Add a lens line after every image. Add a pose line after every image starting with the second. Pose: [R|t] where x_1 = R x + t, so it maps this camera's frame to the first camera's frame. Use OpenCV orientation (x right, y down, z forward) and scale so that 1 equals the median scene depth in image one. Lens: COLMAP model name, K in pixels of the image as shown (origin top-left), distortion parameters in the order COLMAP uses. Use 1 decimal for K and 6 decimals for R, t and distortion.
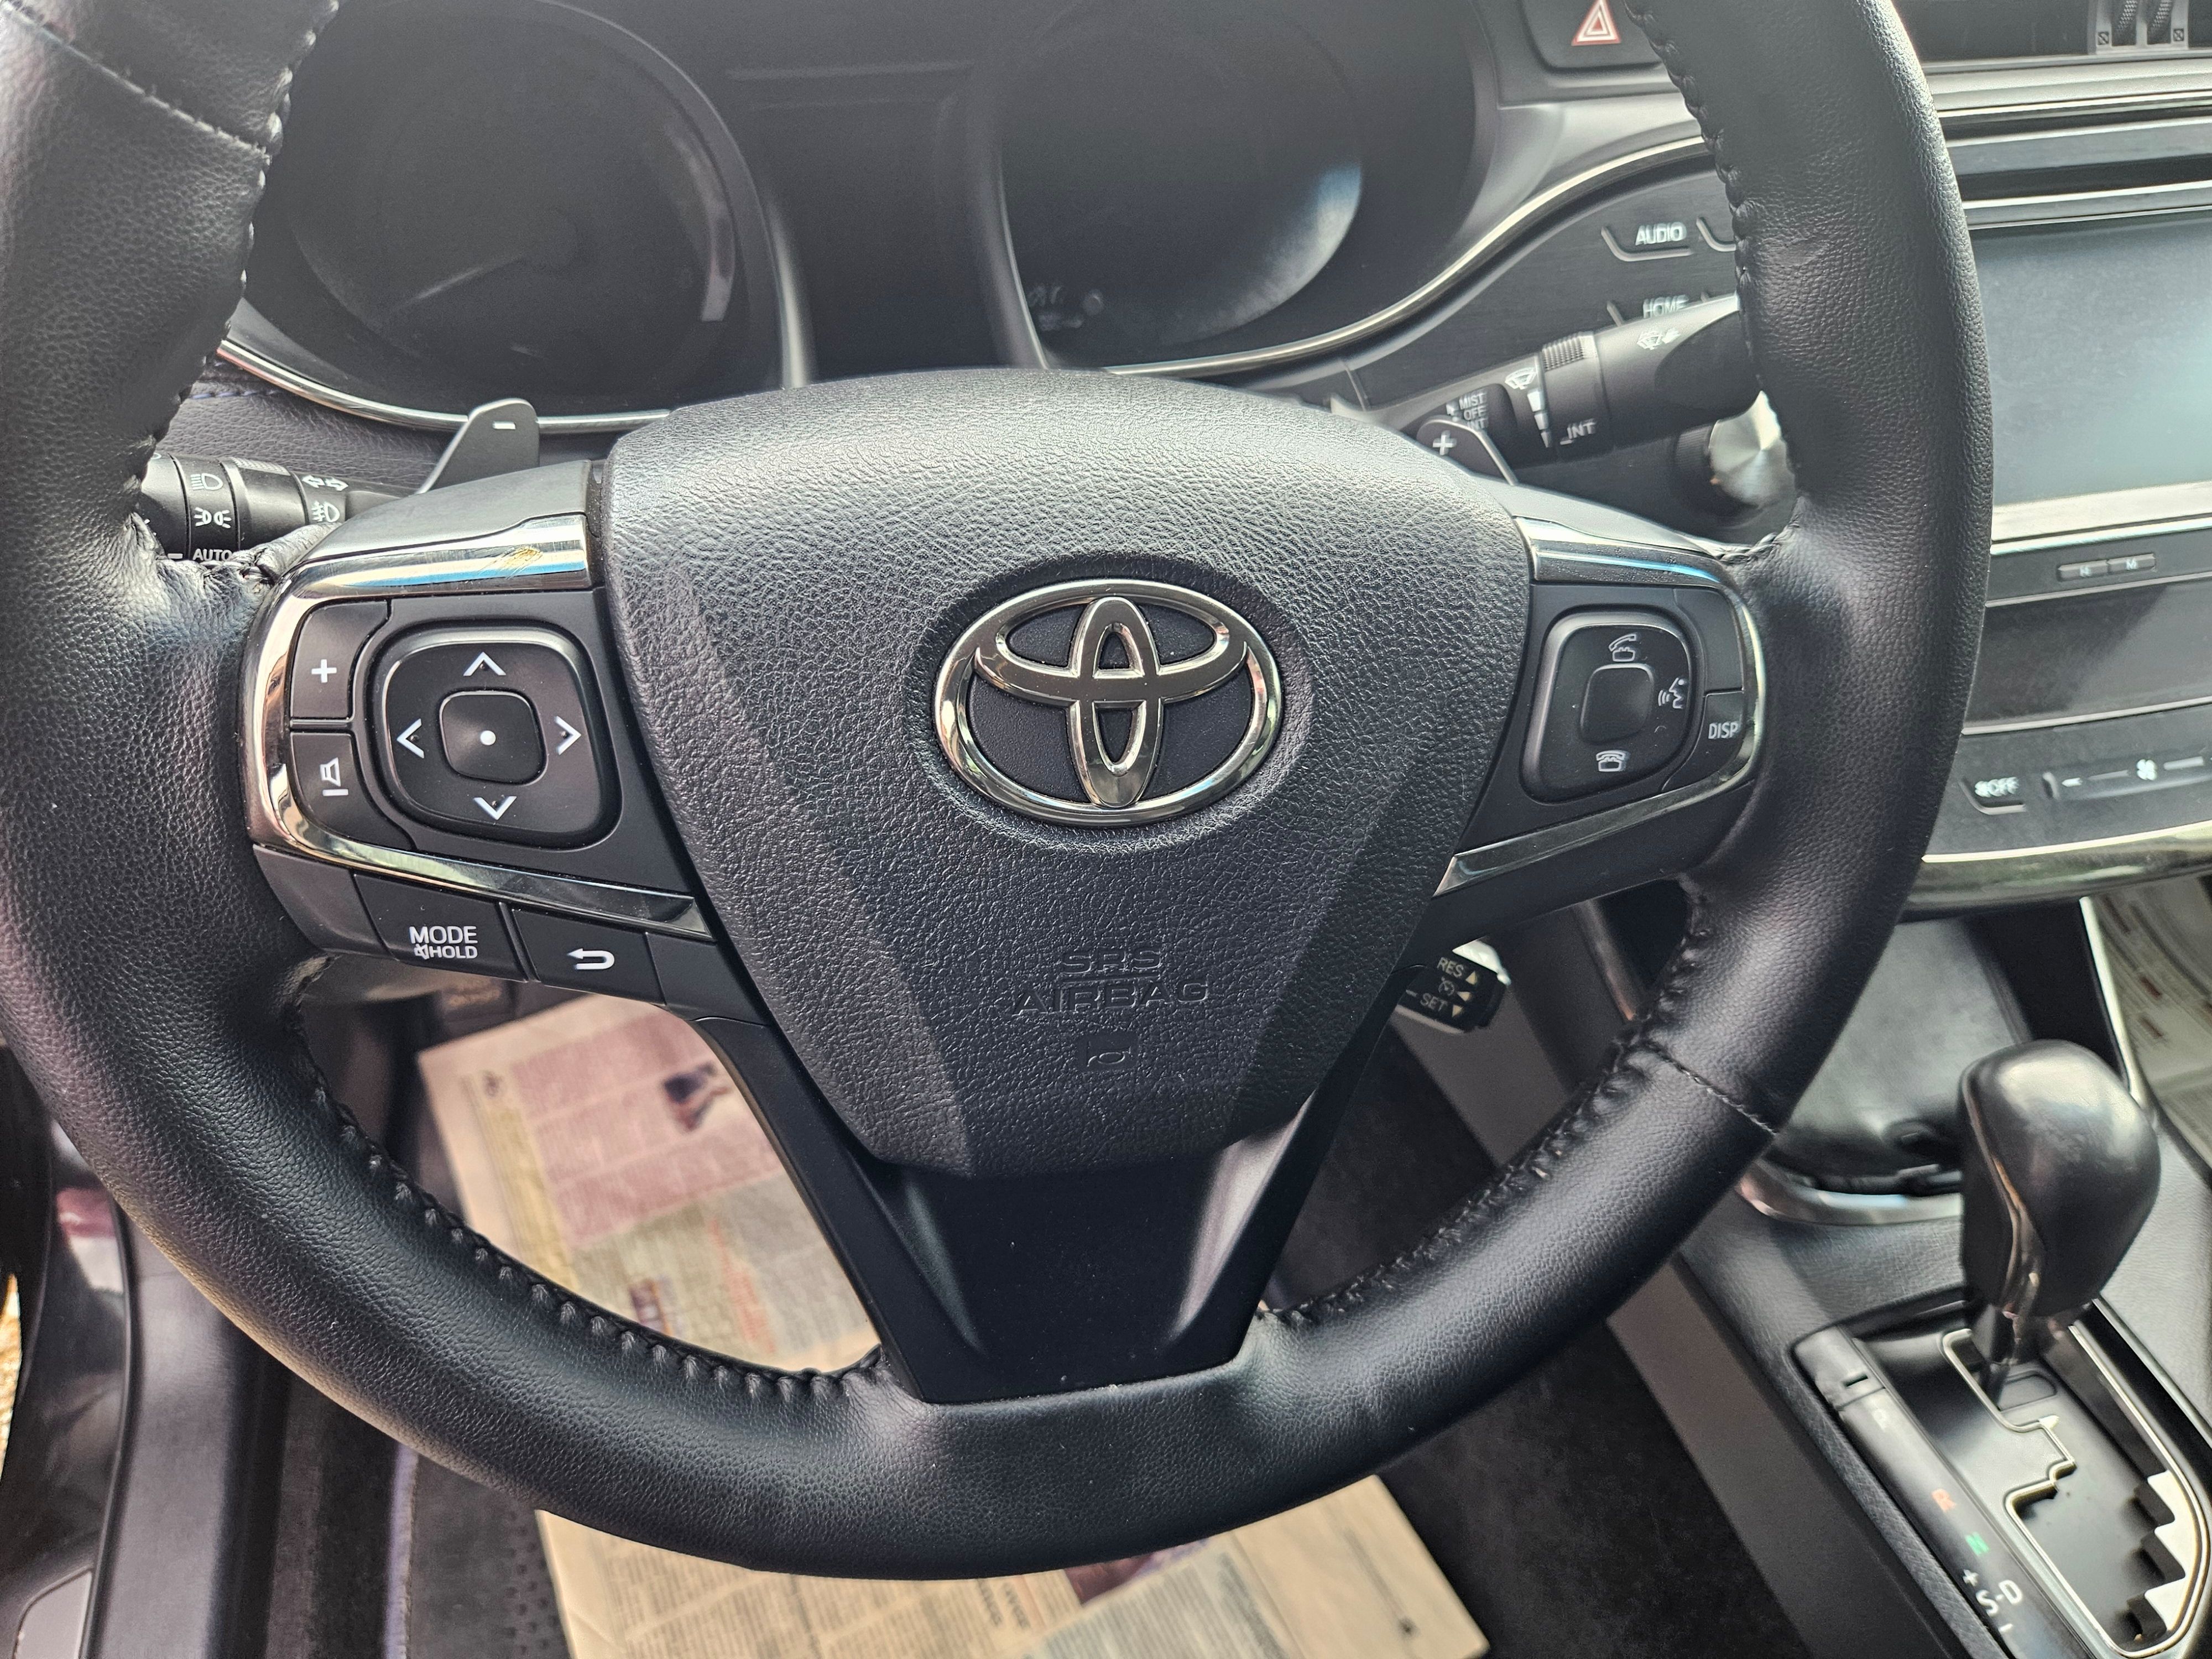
lens RADIAL K [[1564.7, 0, 1071.4], [0, 1564.7, 842.1], [0, 0, 1]] dist [0.023473, -0.030800]
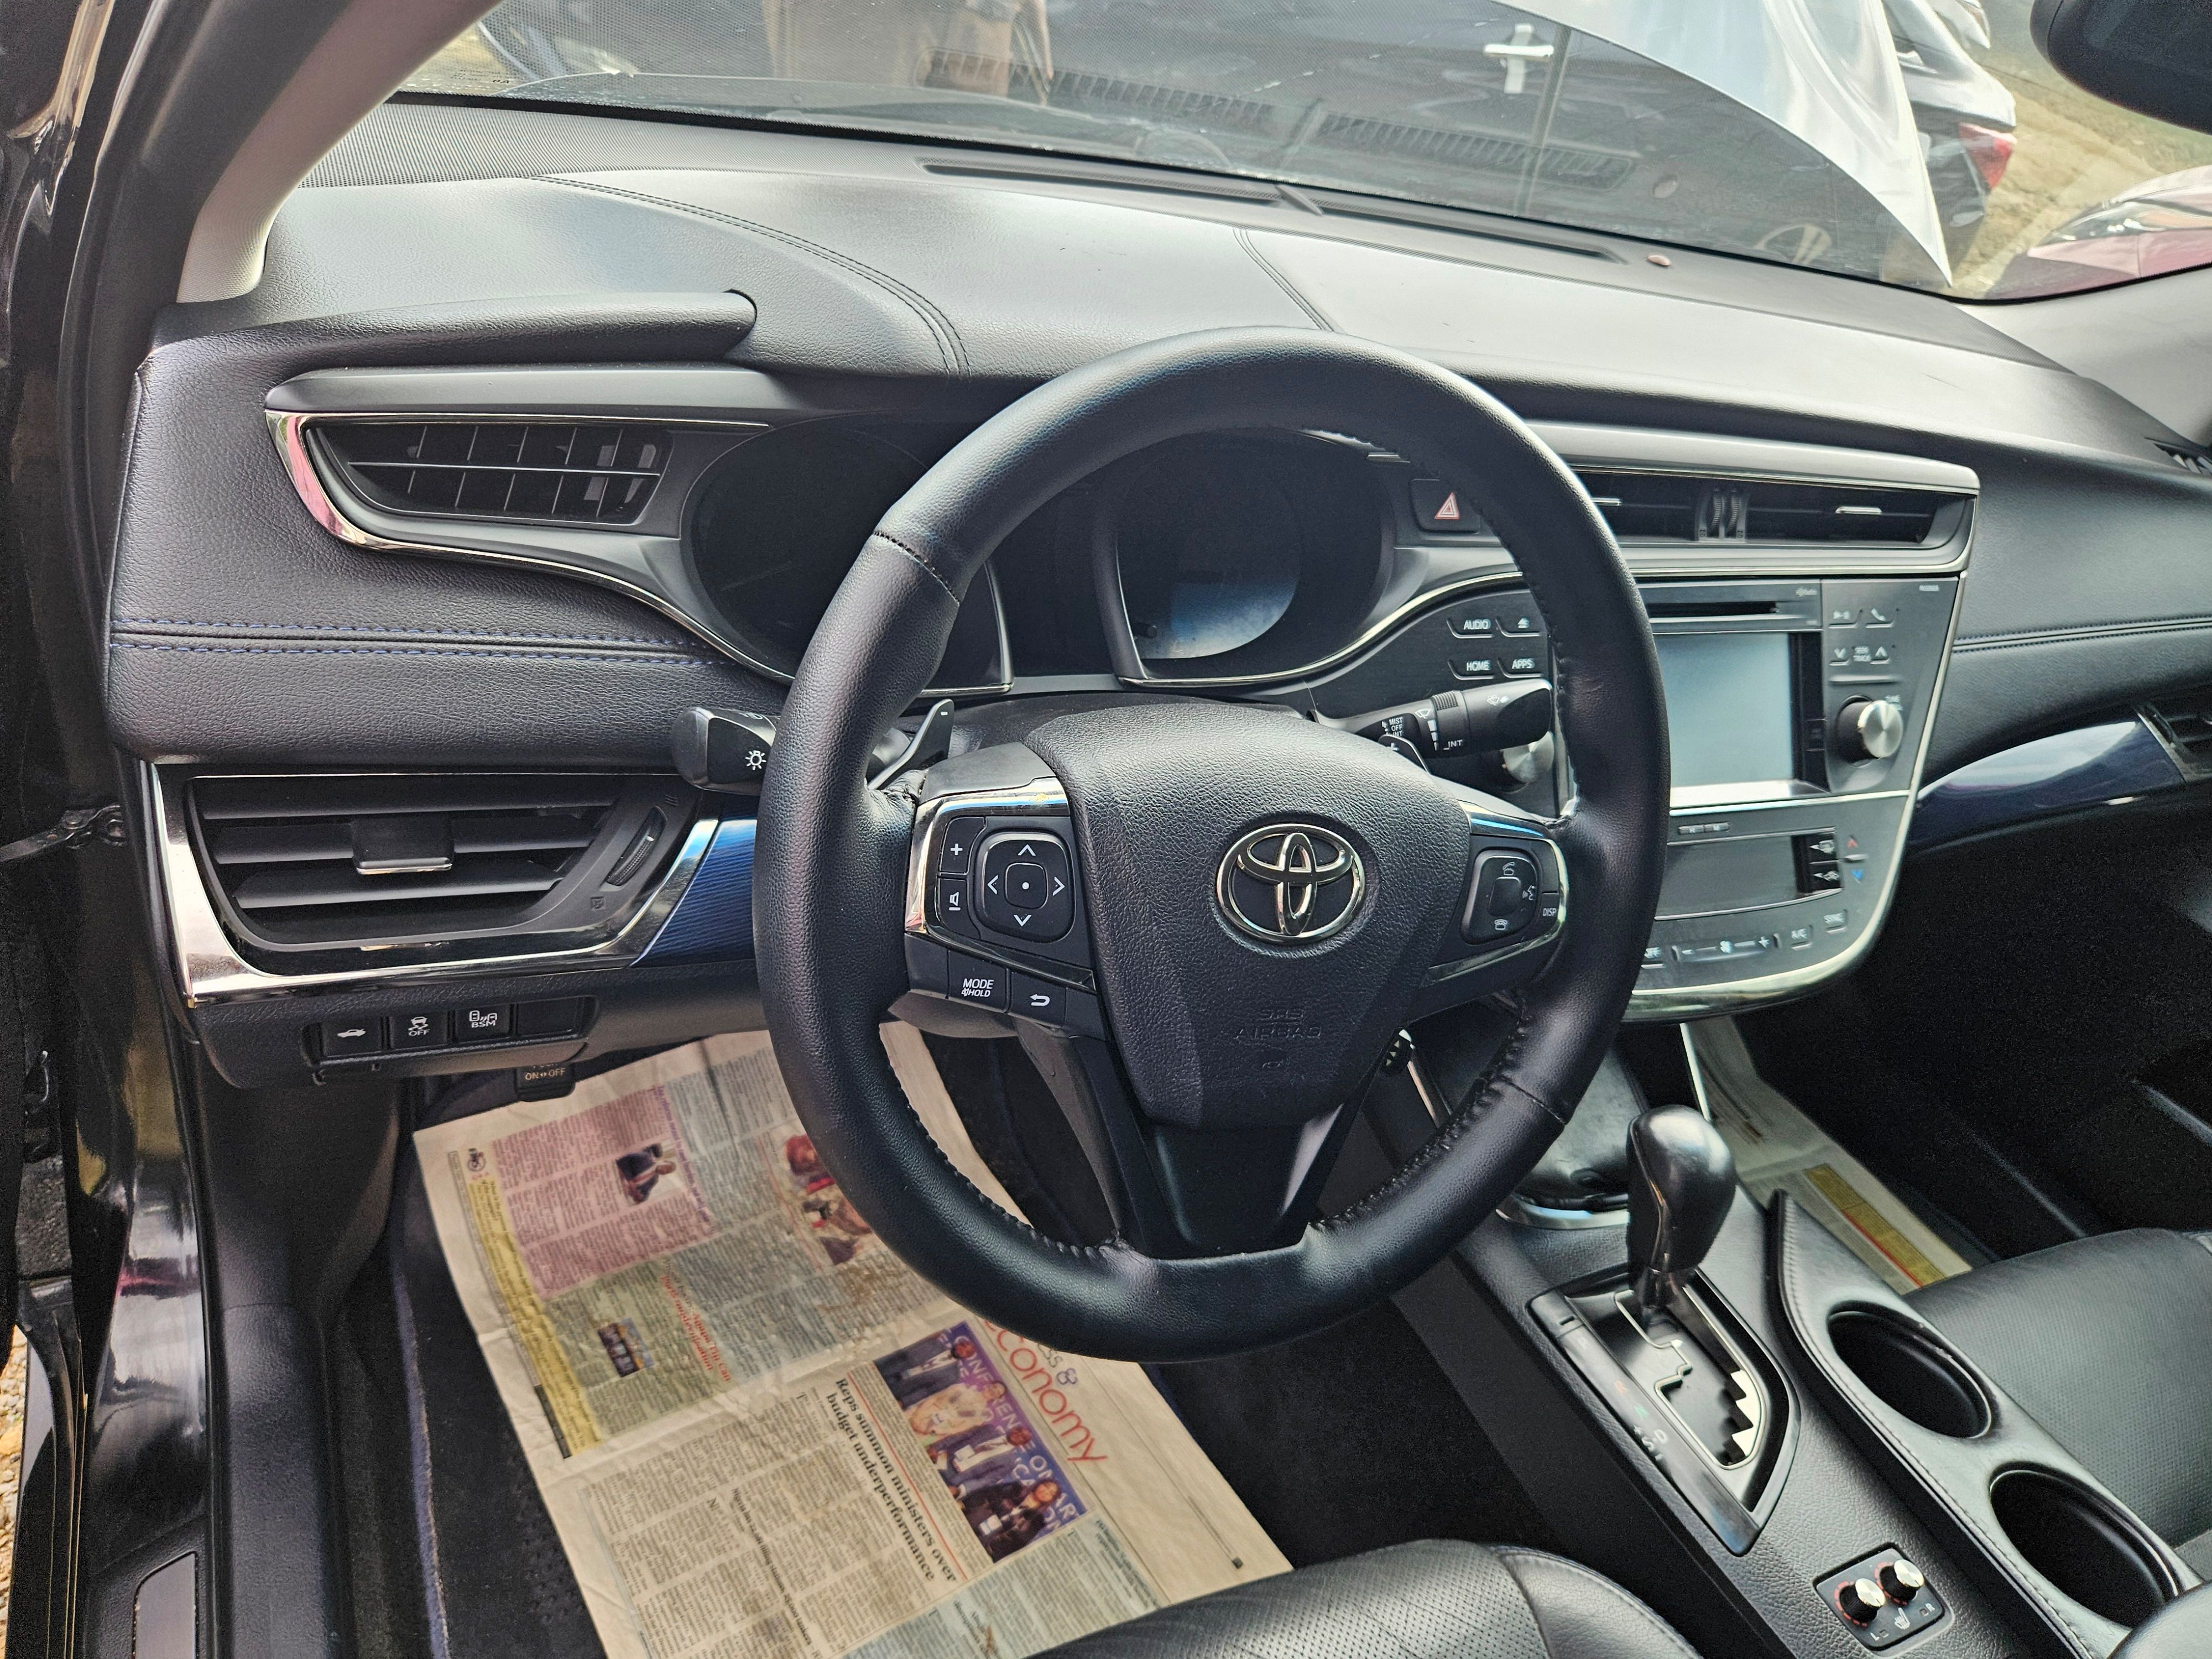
lens RADIAL K [[1494.0, 0, 1100.6], [0, 1494.0, 836.9], [0, 0, 1]] dist [0.029755, -0.024452]
pose [[0.973421, 0.060546, 0.220875, -0.356841], [-0.037092, 0.993368, -0.108831, 0.039116], [-0.225999, 0.097746, 0.969211, -0.456708]]
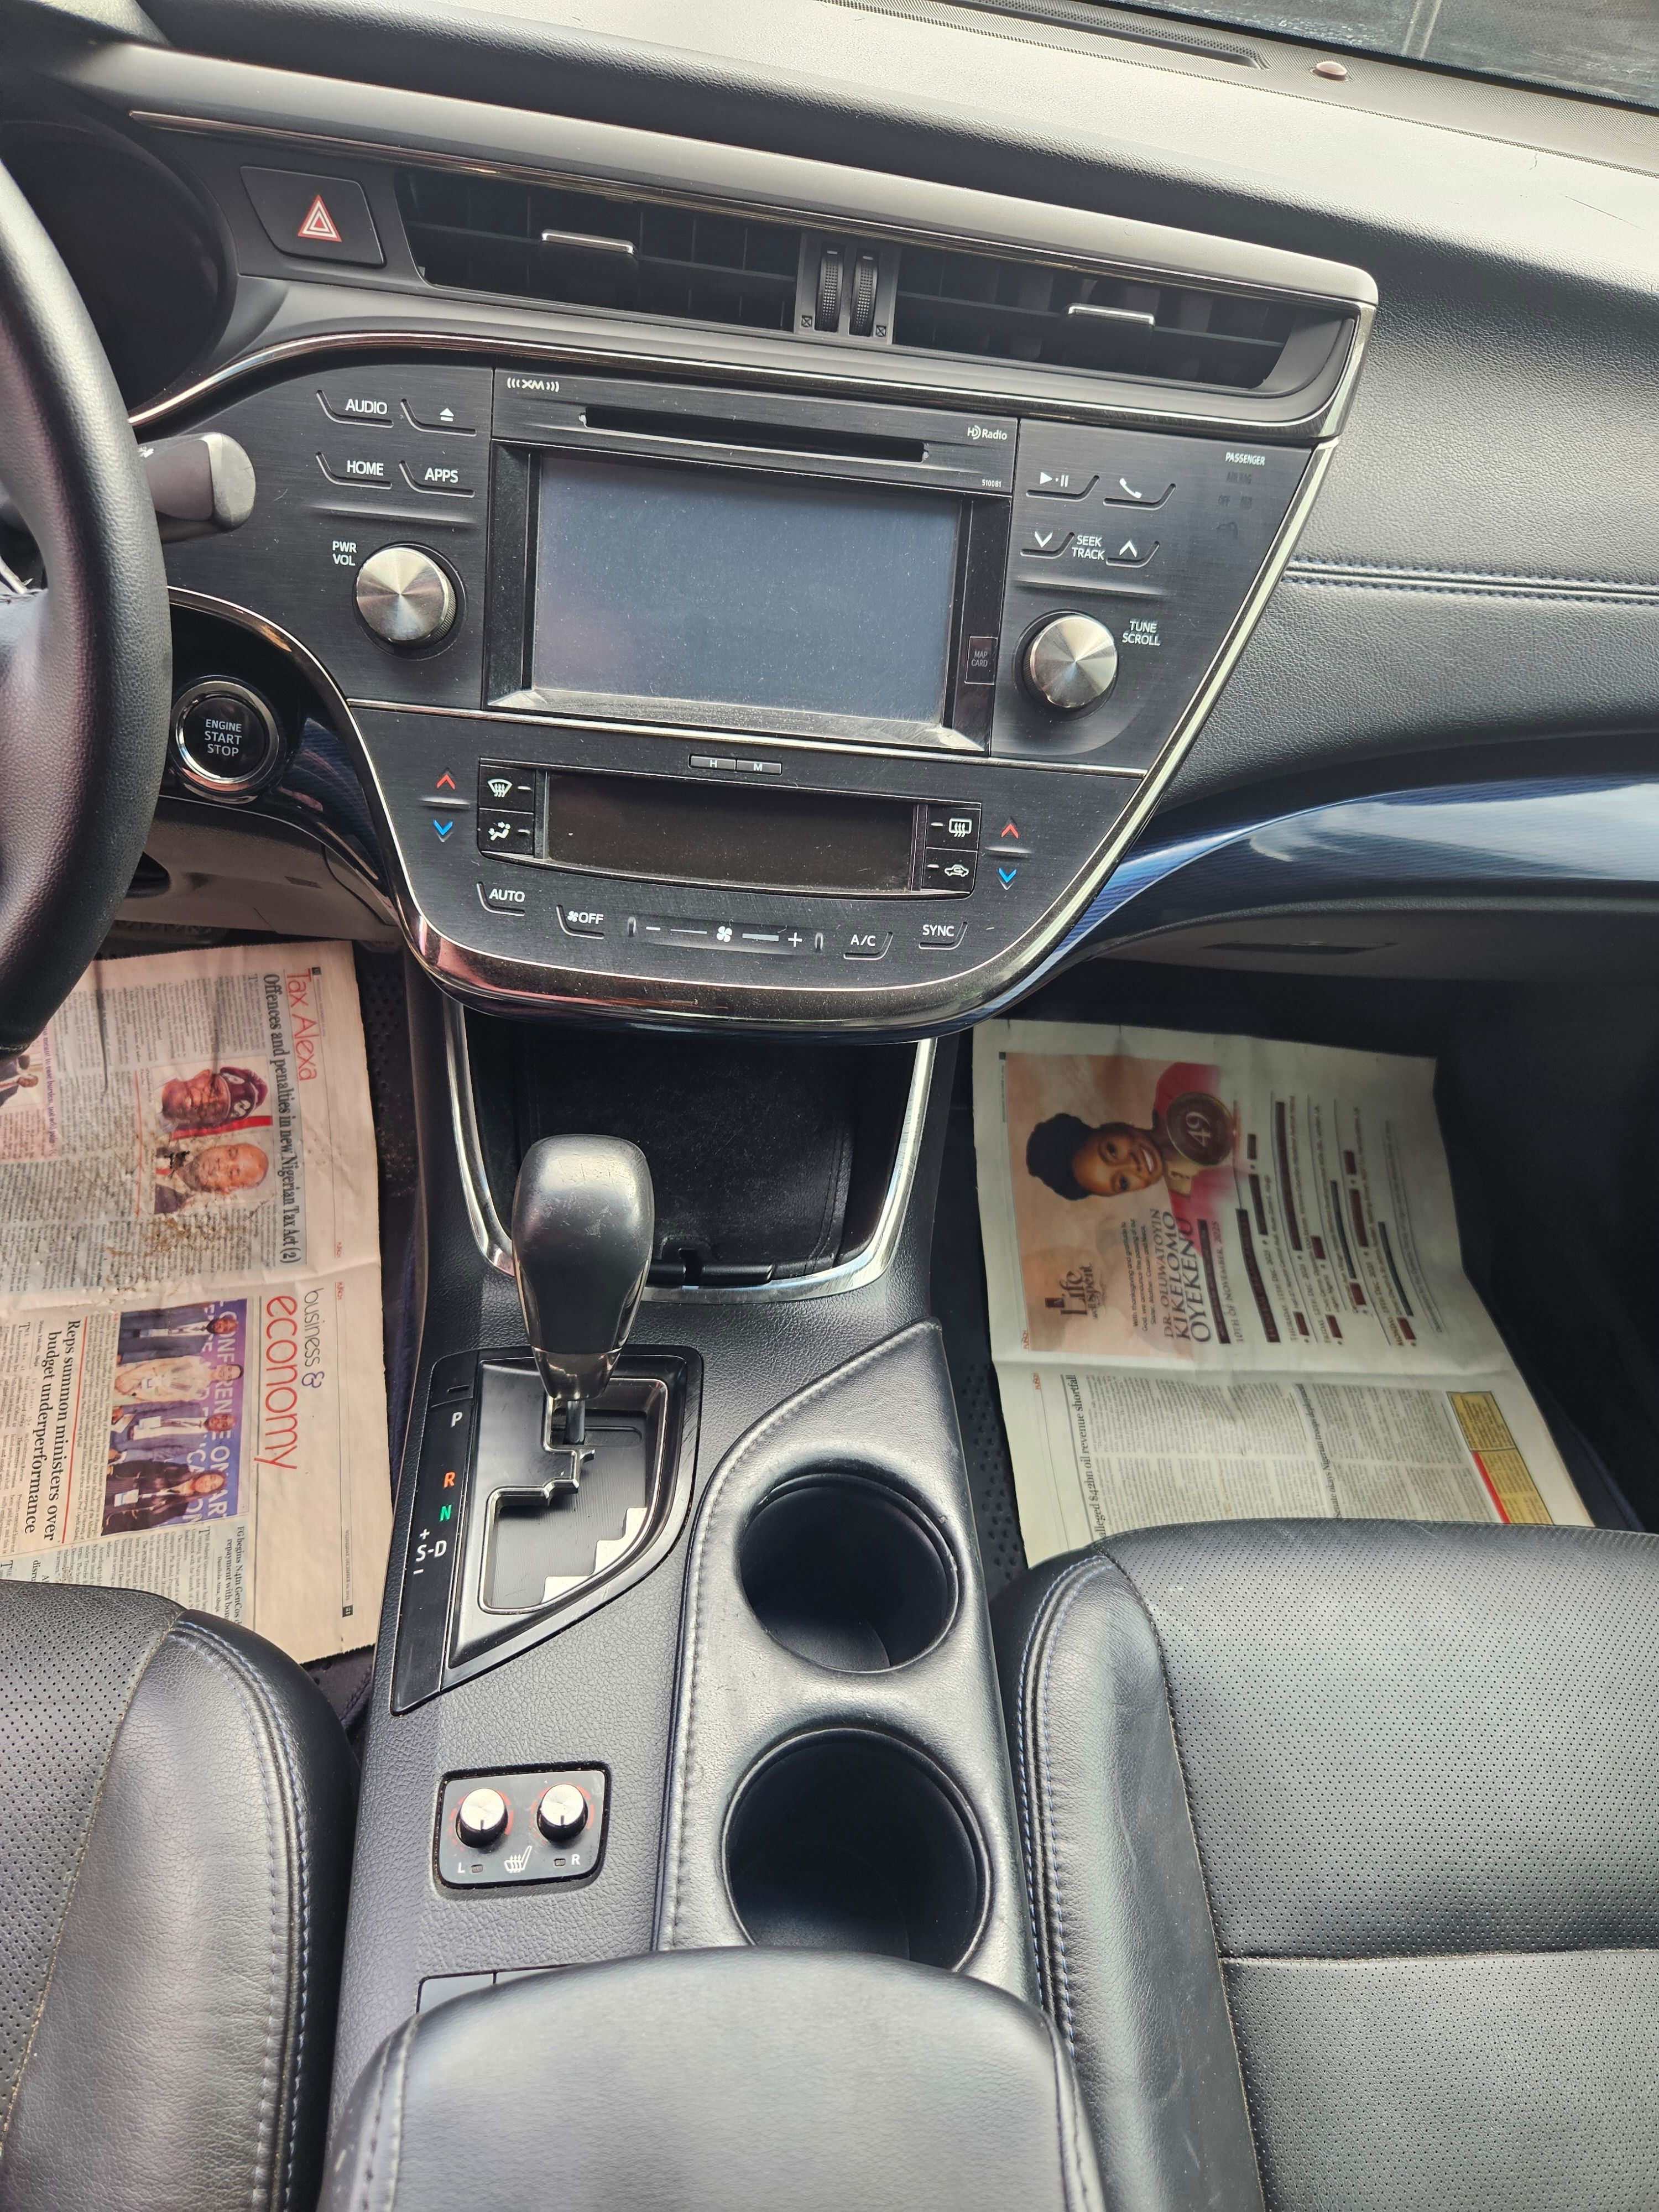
lens RADIAL K [[1526.0, 0, 789.6], [0, 1526.0, 1111.8], [0, 0, 1]] dist [0.023745, -0.024613]
pose [[0.973859, 0.219043, -0.060162, 0.832553], [-0.216895, 0.975365, 0.040250, 0.029254], [0.067496, -0.026149, 0.997377, -0.177197]]
